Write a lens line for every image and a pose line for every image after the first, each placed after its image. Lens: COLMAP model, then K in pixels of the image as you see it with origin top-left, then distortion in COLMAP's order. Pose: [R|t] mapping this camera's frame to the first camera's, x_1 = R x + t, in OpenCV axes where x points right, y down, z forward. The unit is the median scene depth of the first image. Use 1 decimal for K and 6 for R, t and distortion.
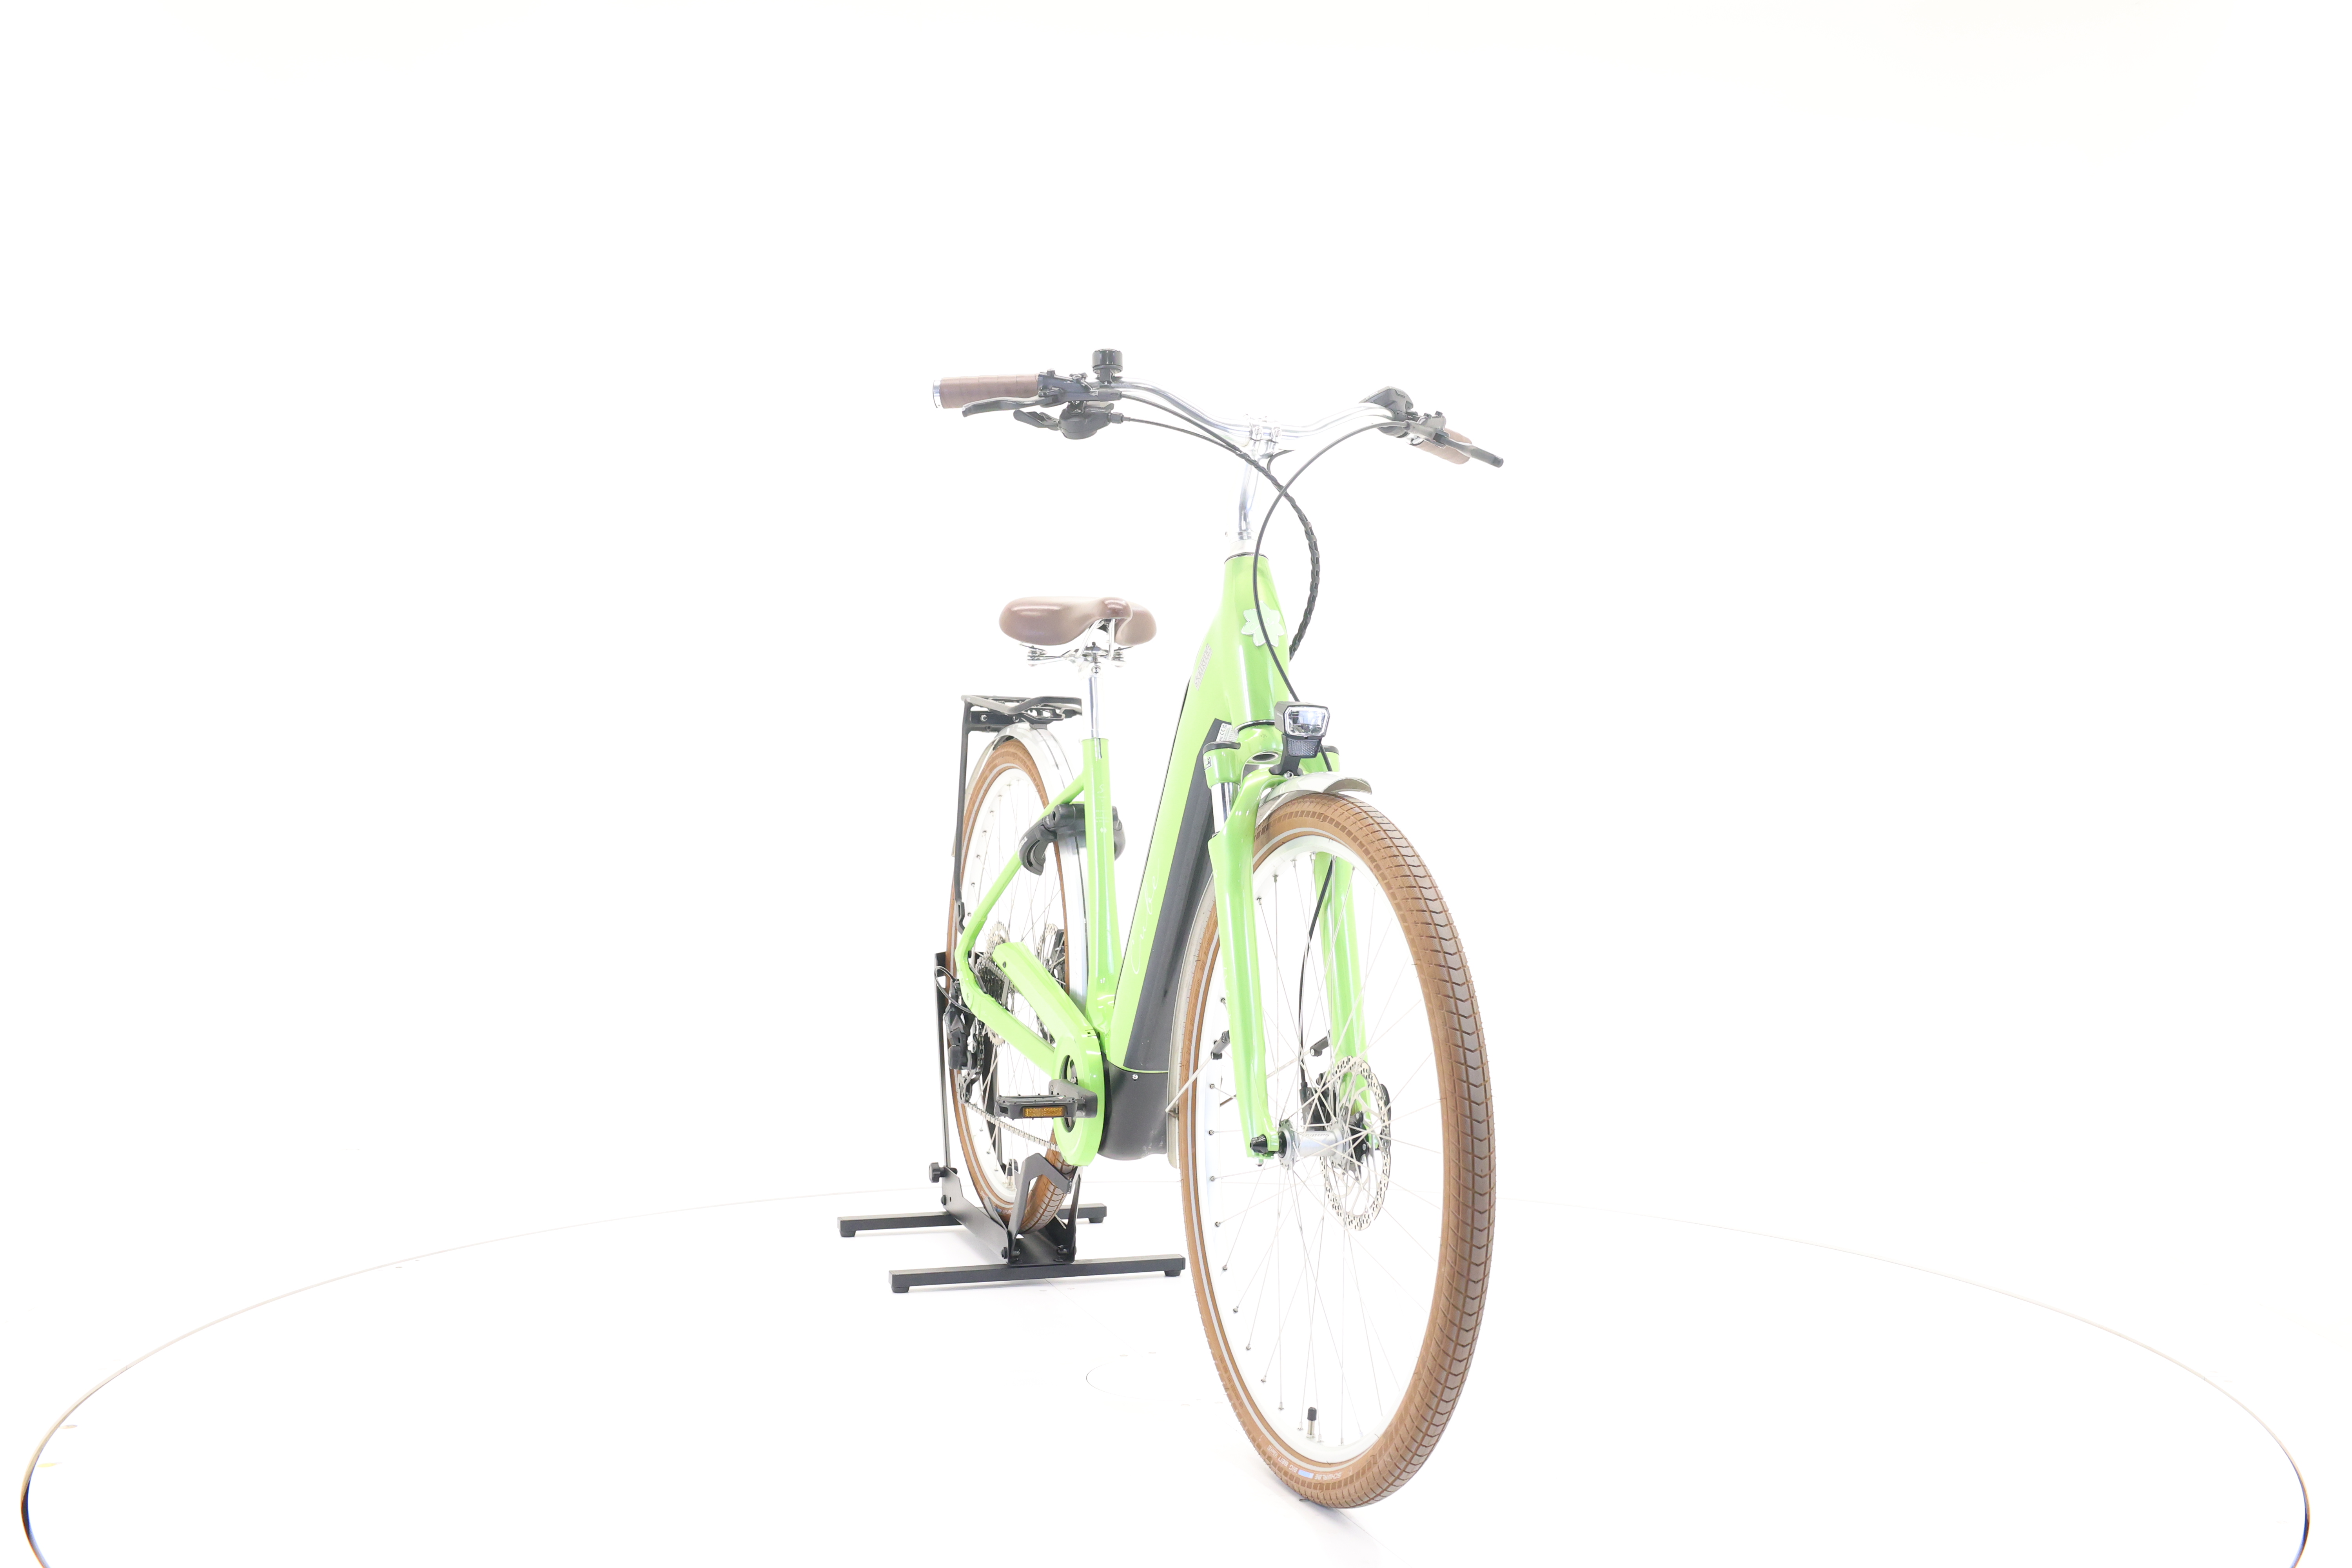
lens RADIAL K [[2458.9, 0, 1178.8], [0, 2458.9, 782.4], [0, 0, 1]] dist [-0.013414, 0.000000]
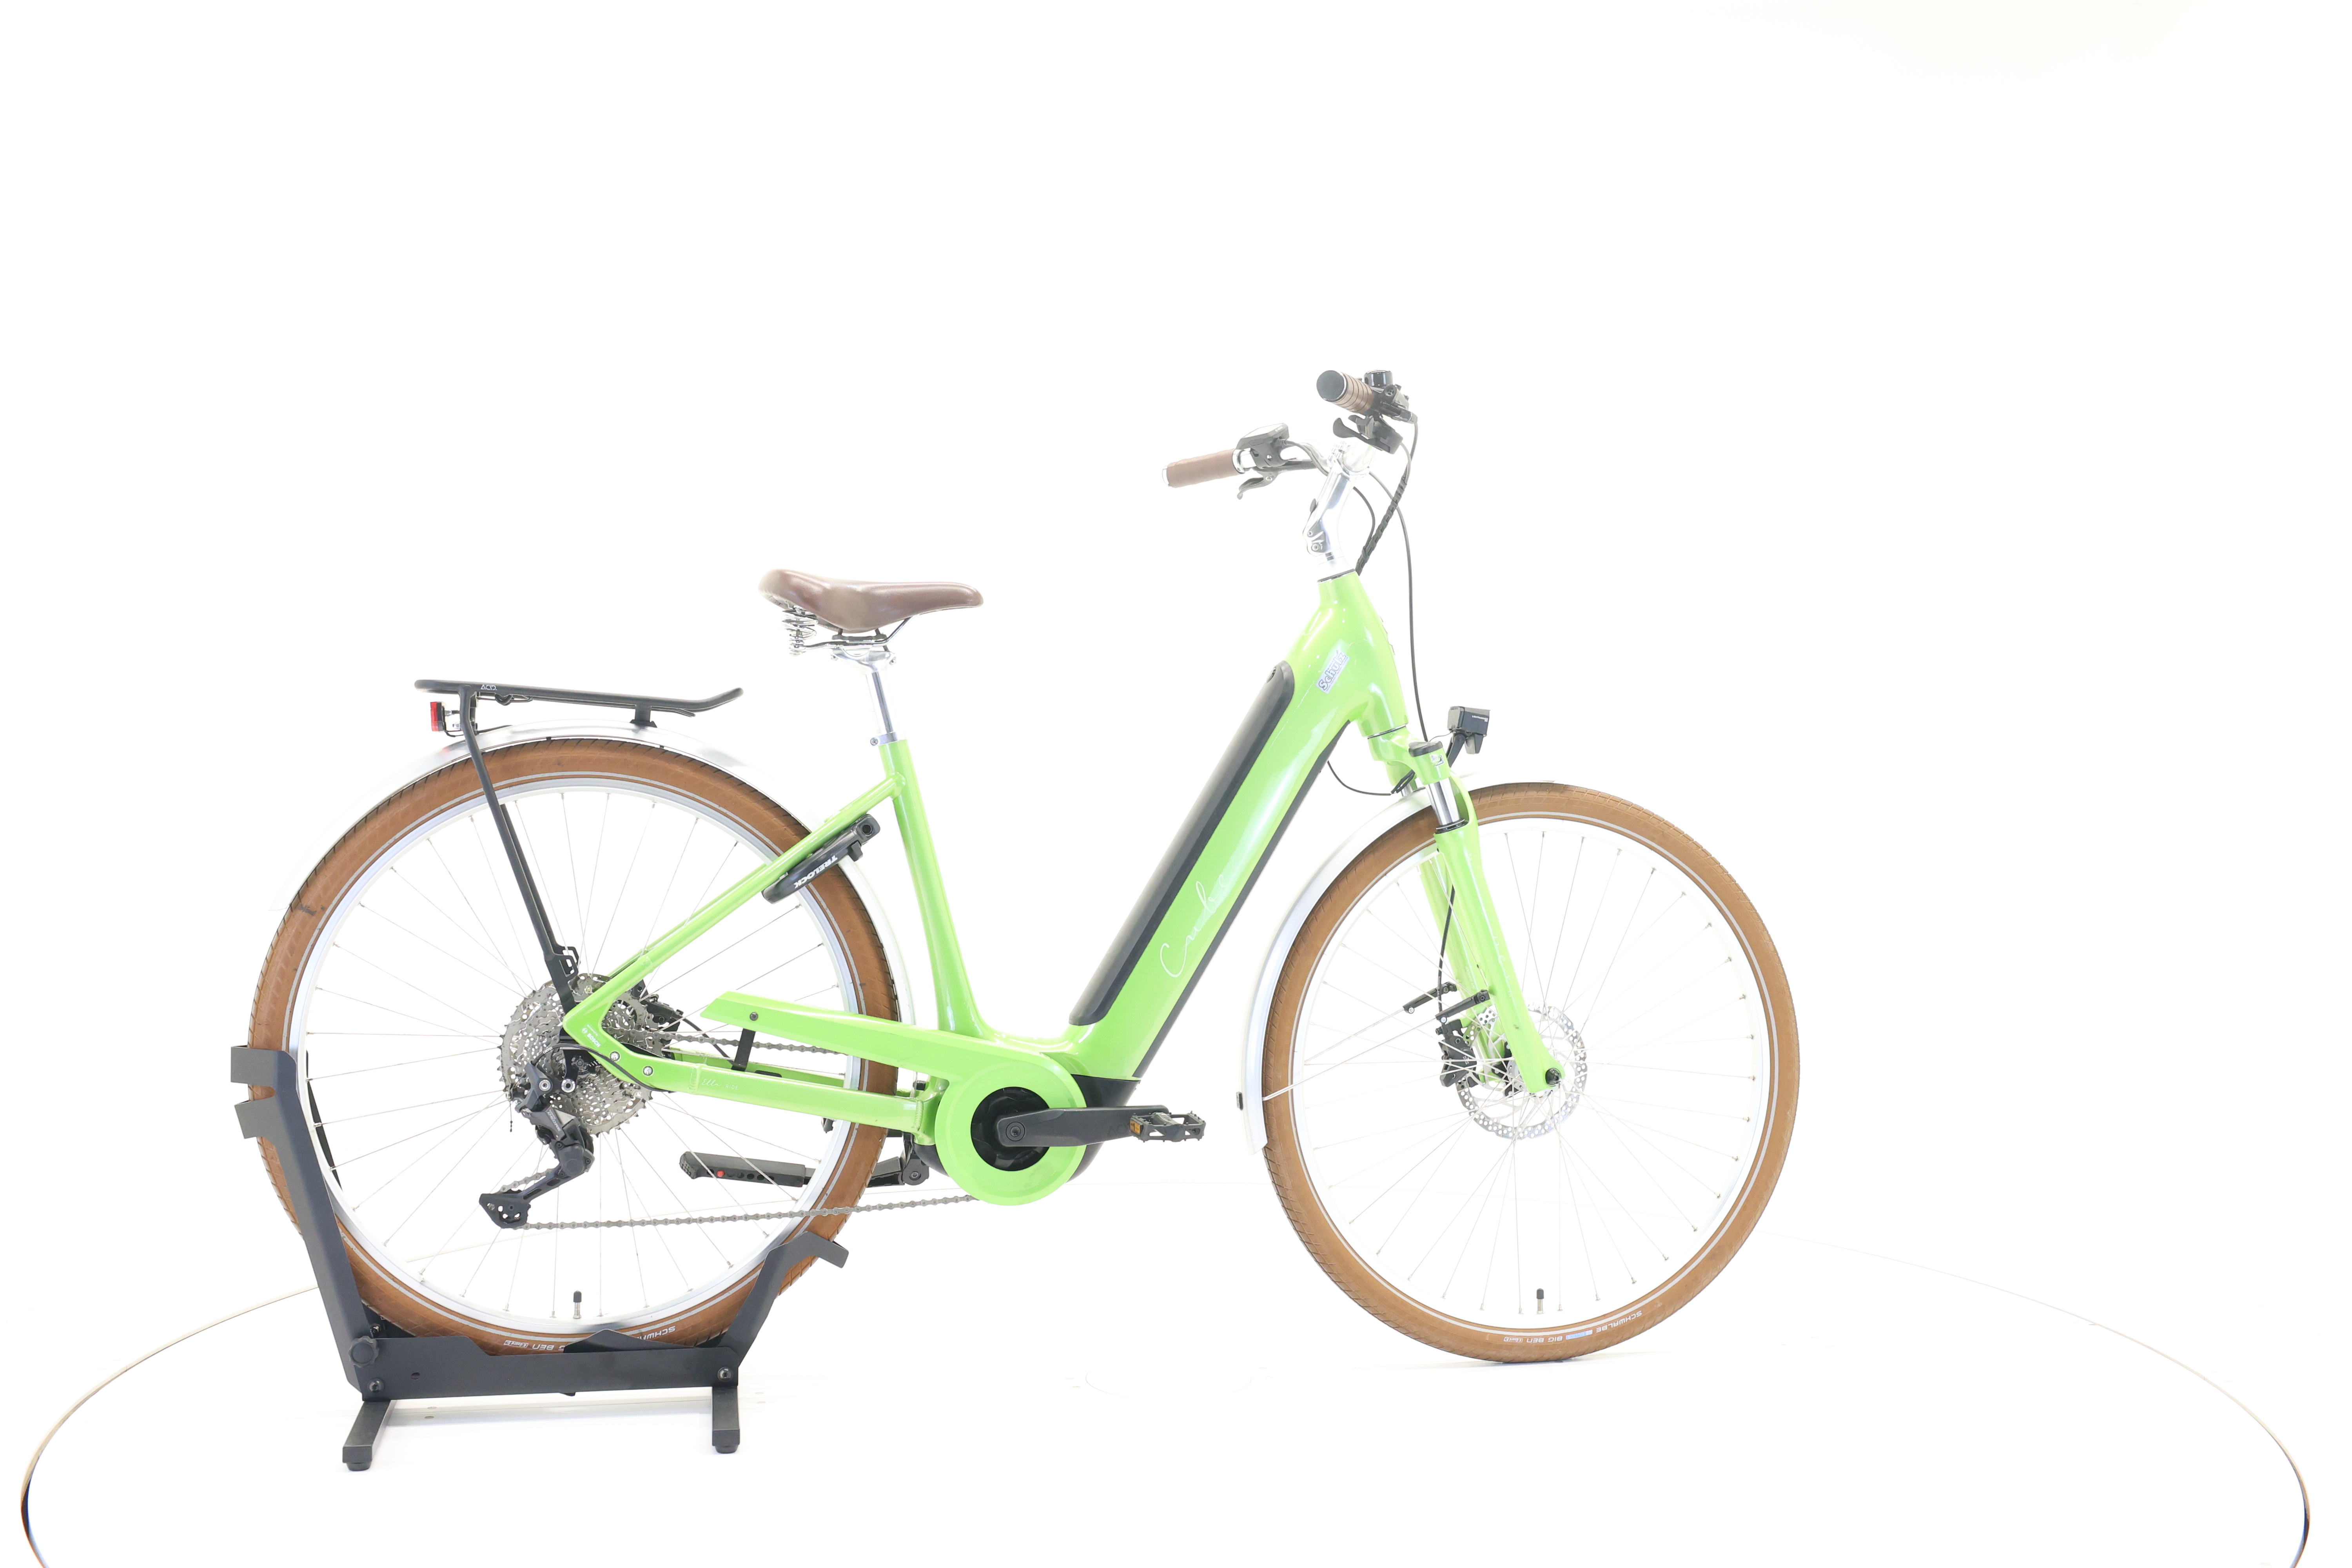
lens RADIAL K [[2458.9, 0, 1171.5], [0, 2458.9, 783.9], [0, 0, 1]] dist [-0.013414, 0.000000]
pose [[0.114609, -0.027343, 0.993034, -1.071539], [0.016712, 0.999533, 0.025593, -0.026858], [-0.993270, 0.013662, 0.115012, 0.953270]]
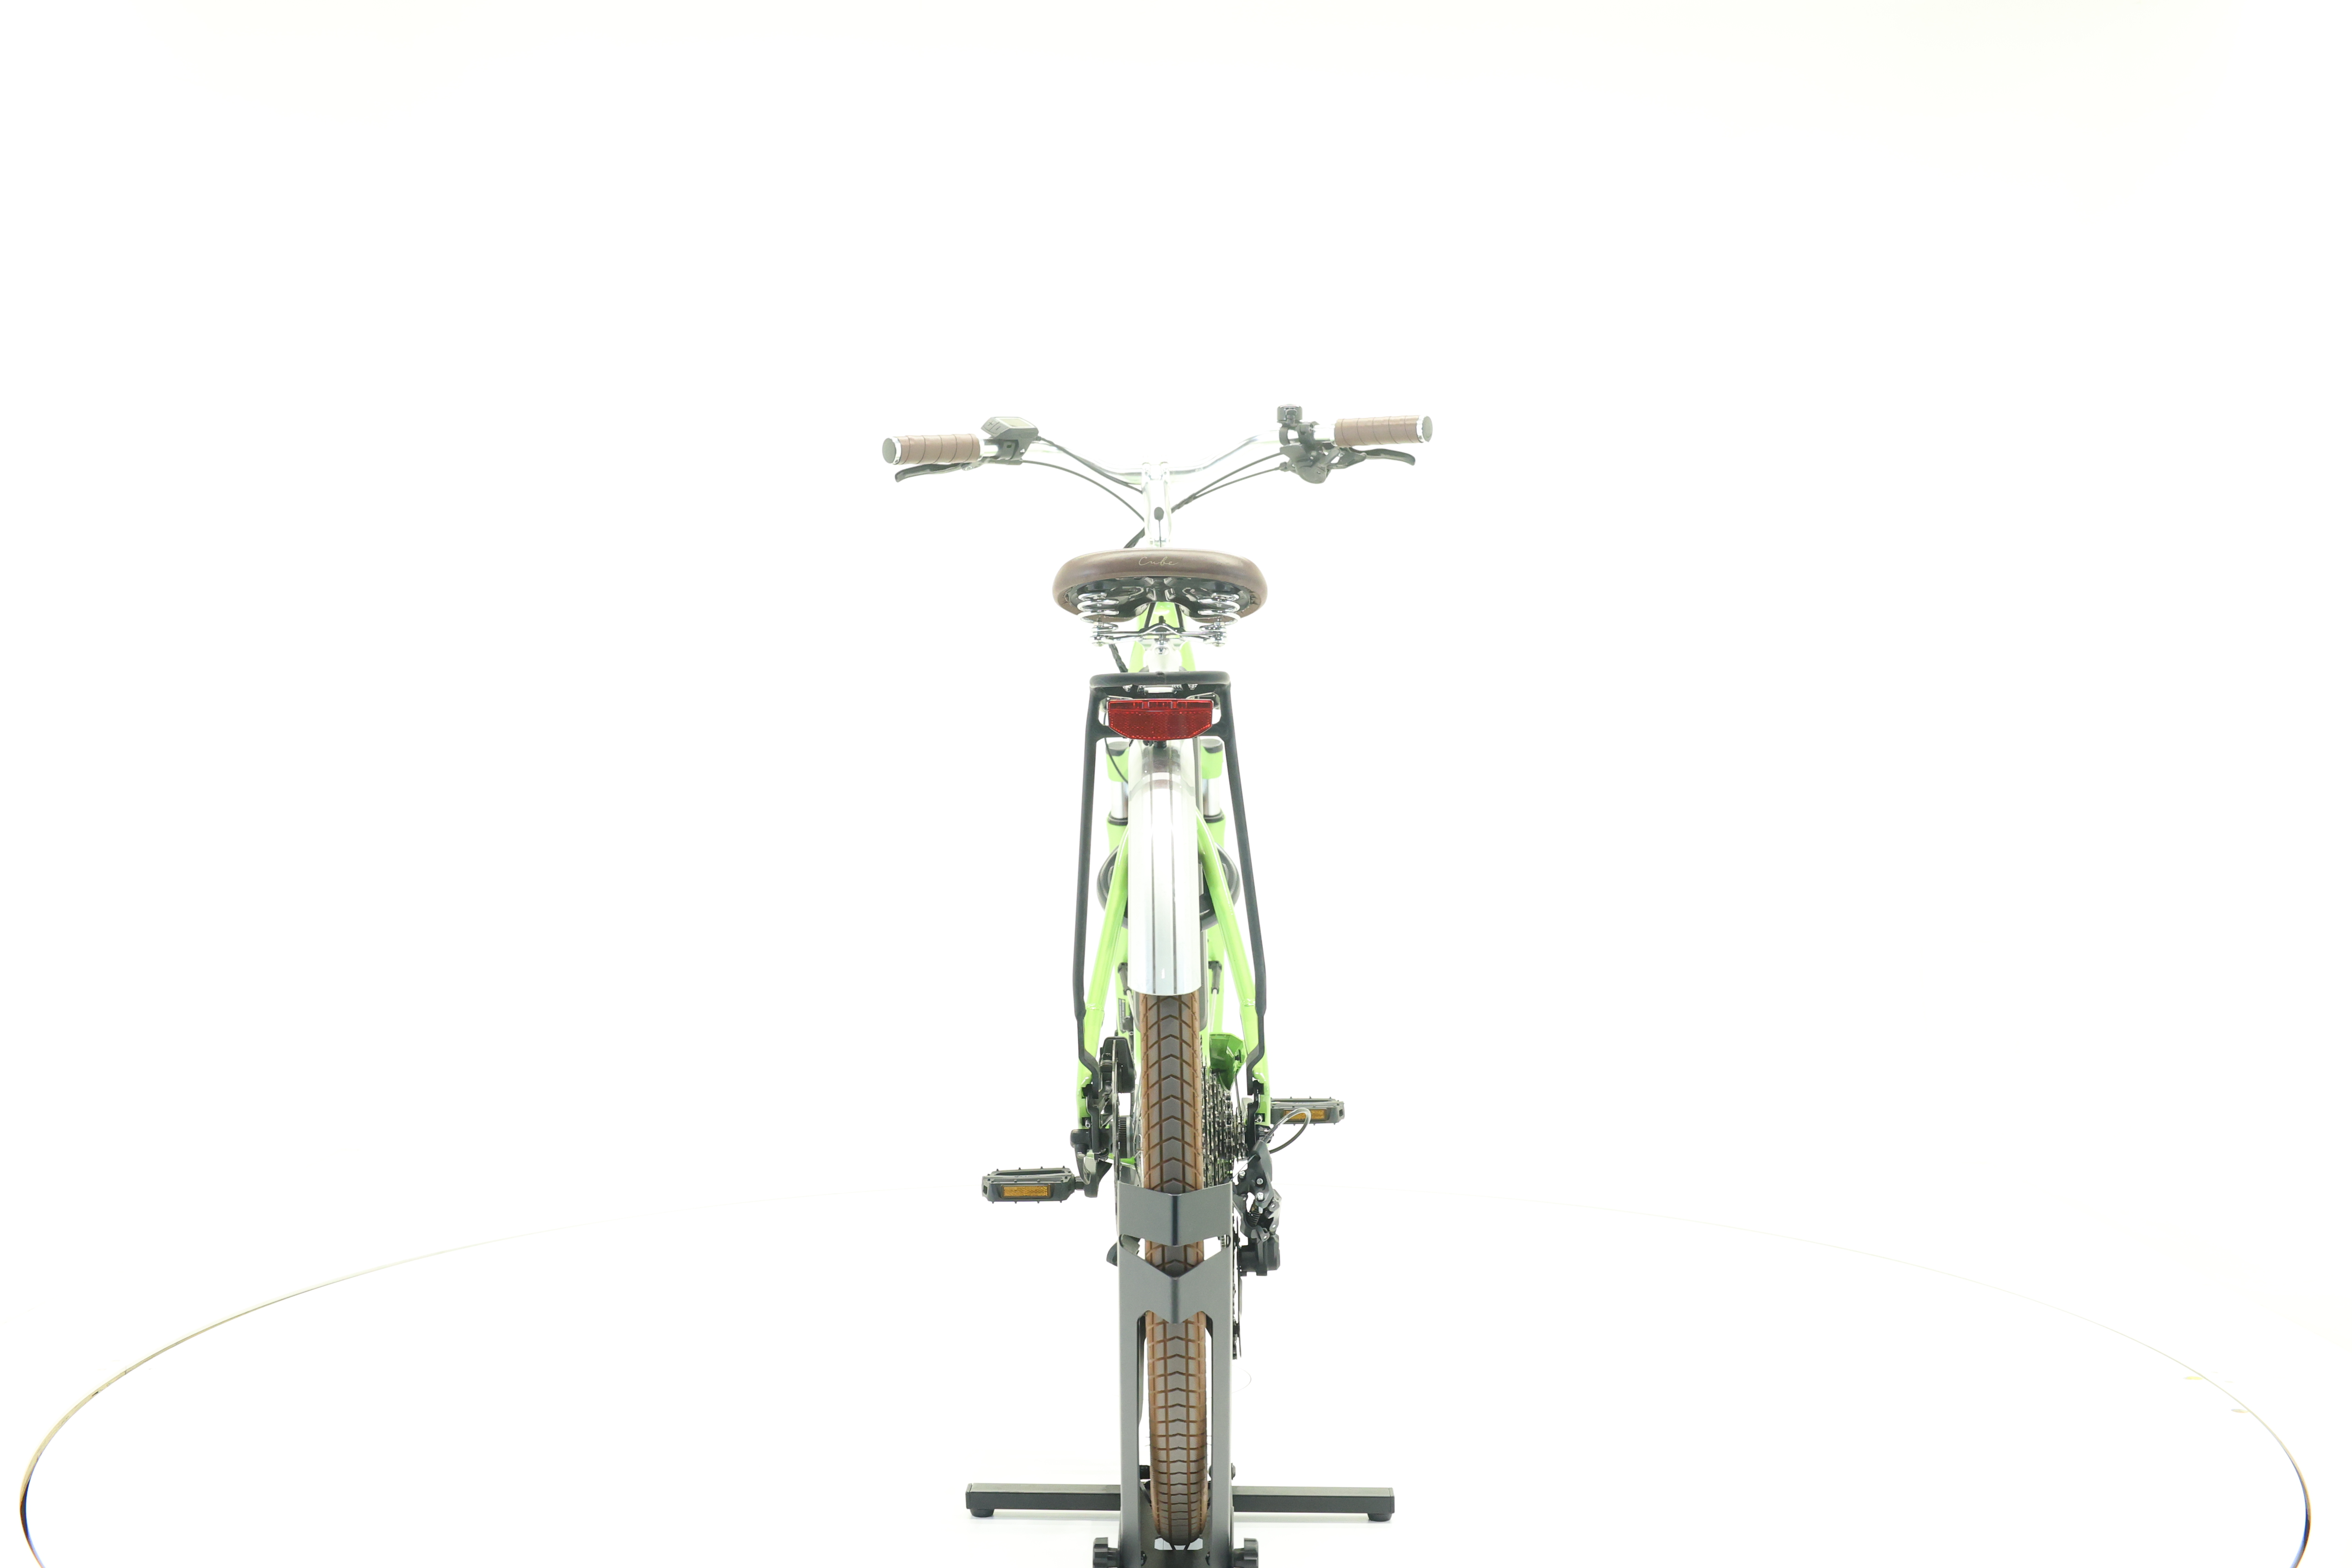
lens RADIAL K [[2458.9, 0, 1196.5], [0, 2458.9, 783.4], [0, 0, 1]] dist [-0.013414, 0.000000]
pose [[-0.947931, -0.015617, 0.318092, -0.355388], [-0.001464, 0.999000, 0.044684, -0.047650], [-0.318472, 0.041892, -0.947006, 2.092573]]
